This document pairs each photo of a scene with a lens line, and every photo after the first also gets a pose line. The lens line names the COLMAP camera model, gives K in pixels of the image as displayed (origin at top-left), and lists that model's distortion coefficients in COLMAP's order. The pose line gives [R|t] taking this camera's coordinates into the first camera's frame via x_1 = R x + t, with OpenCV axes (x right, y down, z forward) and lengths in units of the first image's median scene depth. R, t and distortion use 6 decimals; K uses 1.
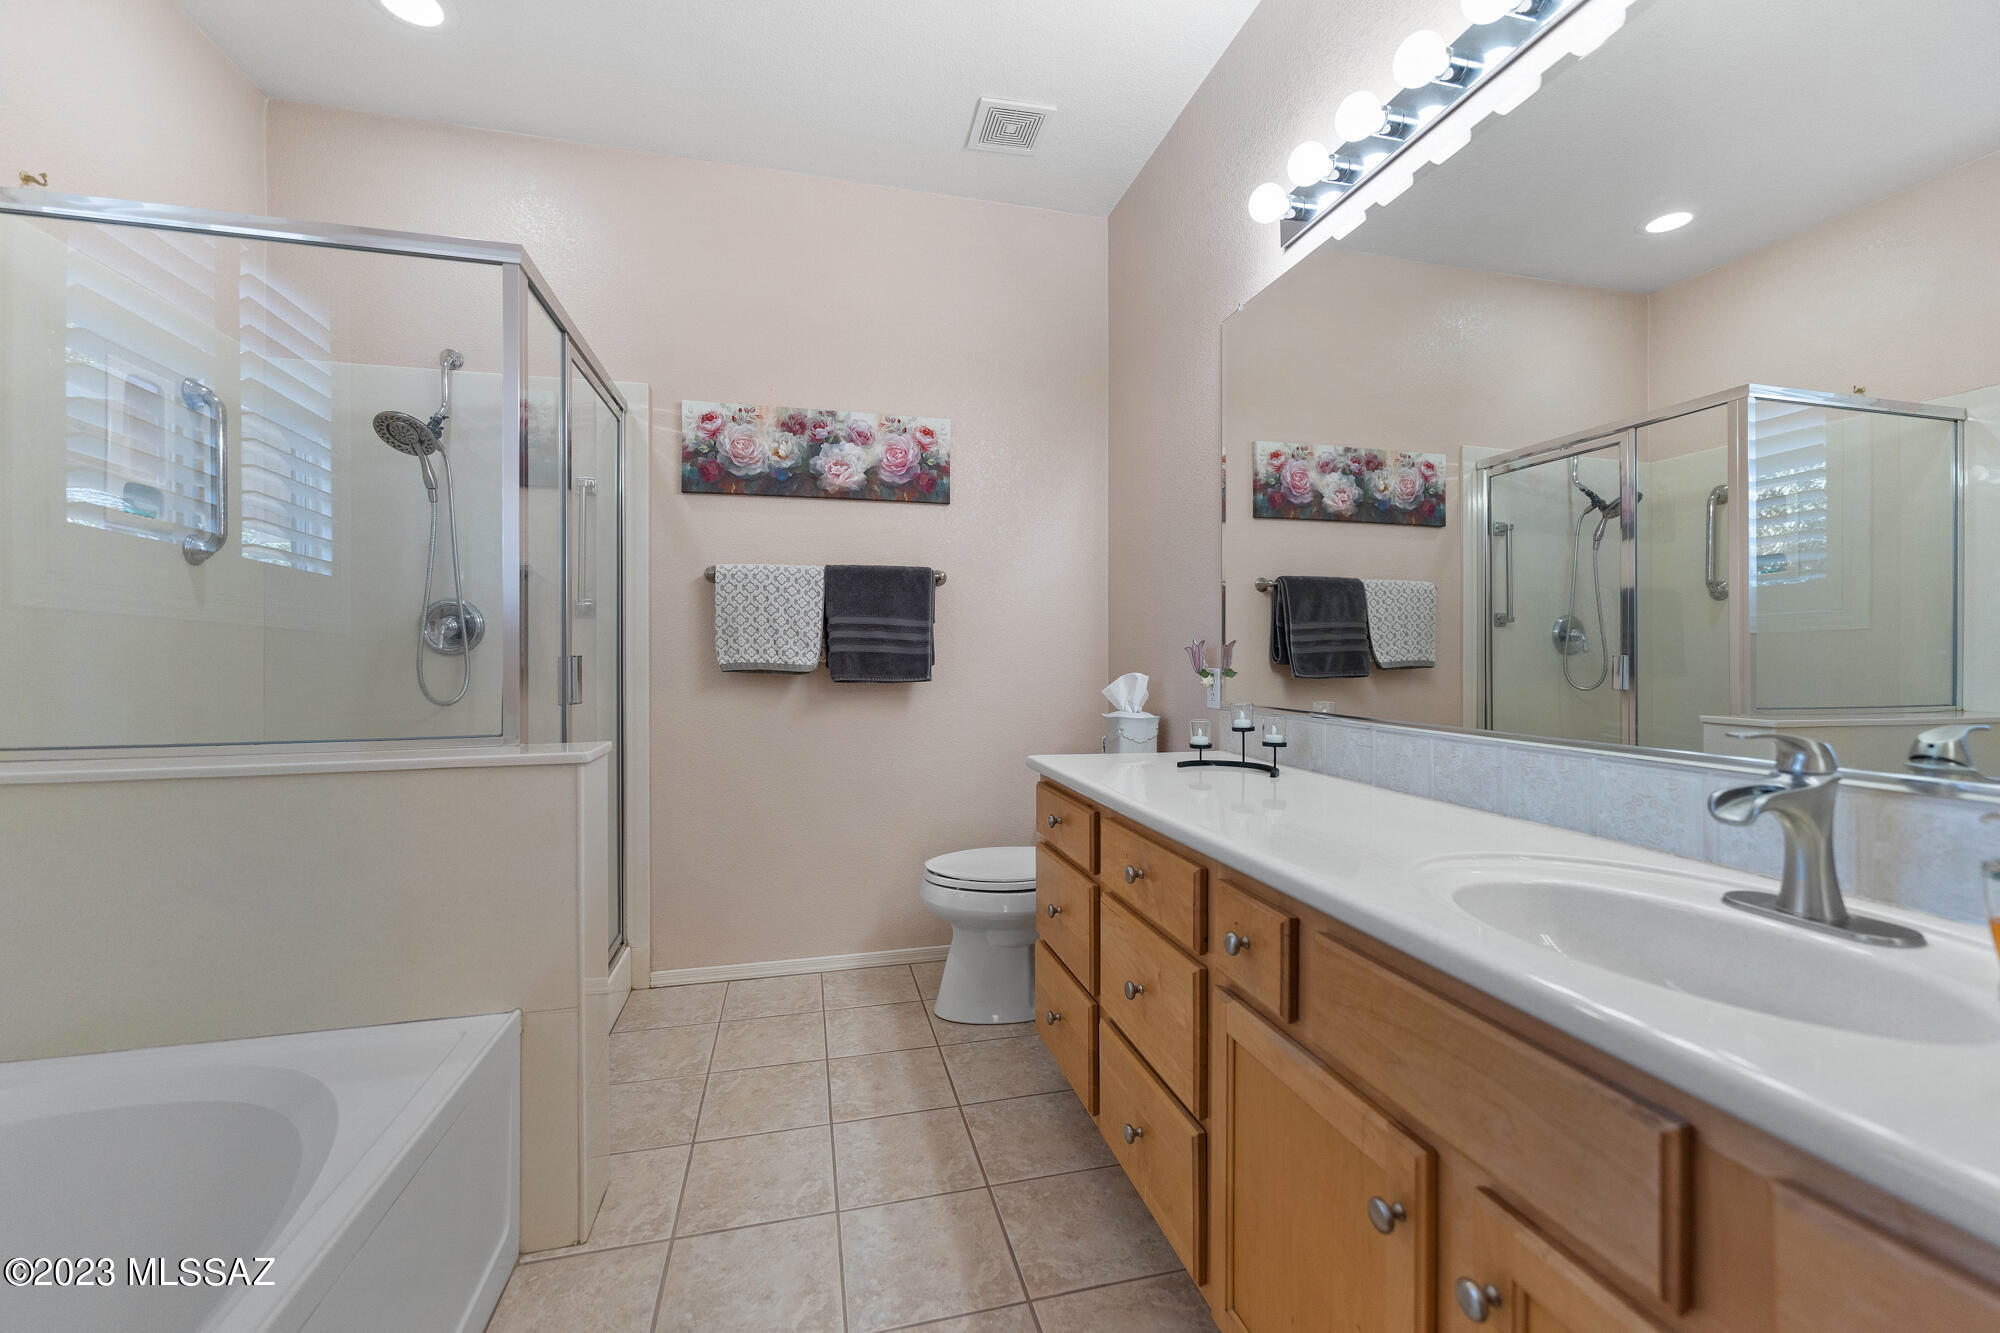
lens RADIAL K [[799.3, 0, 997.2], [0, 799.3, 657.7], [0, 0, 1]] dist [0.001043, -0.000220]
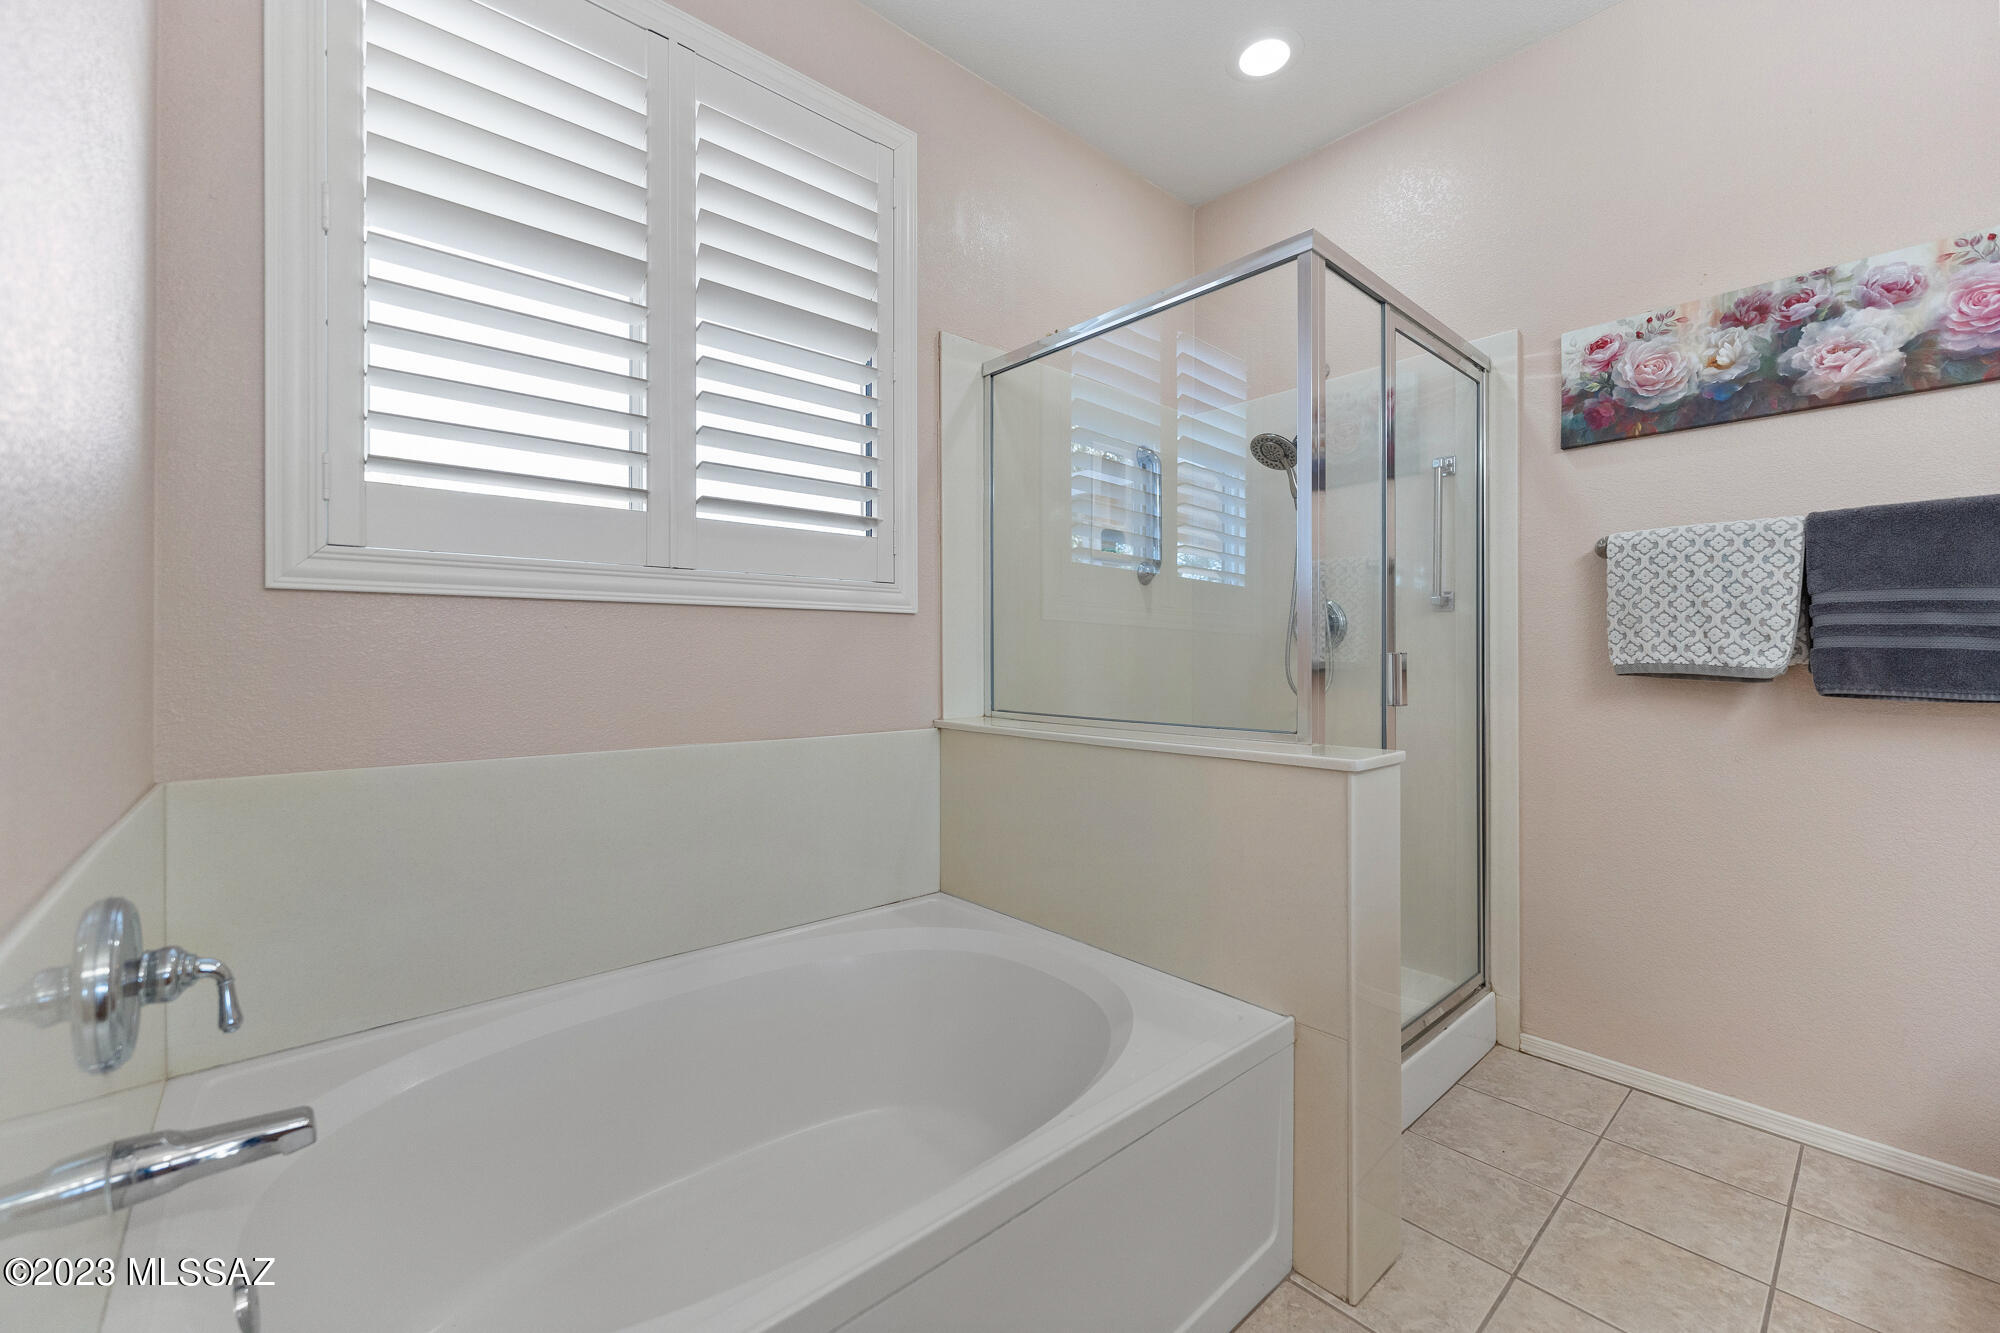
lens RADIAL K [[799.3, 0, 1002.5], [0, 799.3, 655.0], [0, 0, 1]] dist [0.001043, -0.000220]
pose [[0.466102, 0.002789, -0.884727, 0.053677], [-0.005903, 0.999983, 0.000042, 0.001989], [0.884711, 0.005202, 0.466111, 0.132483]]
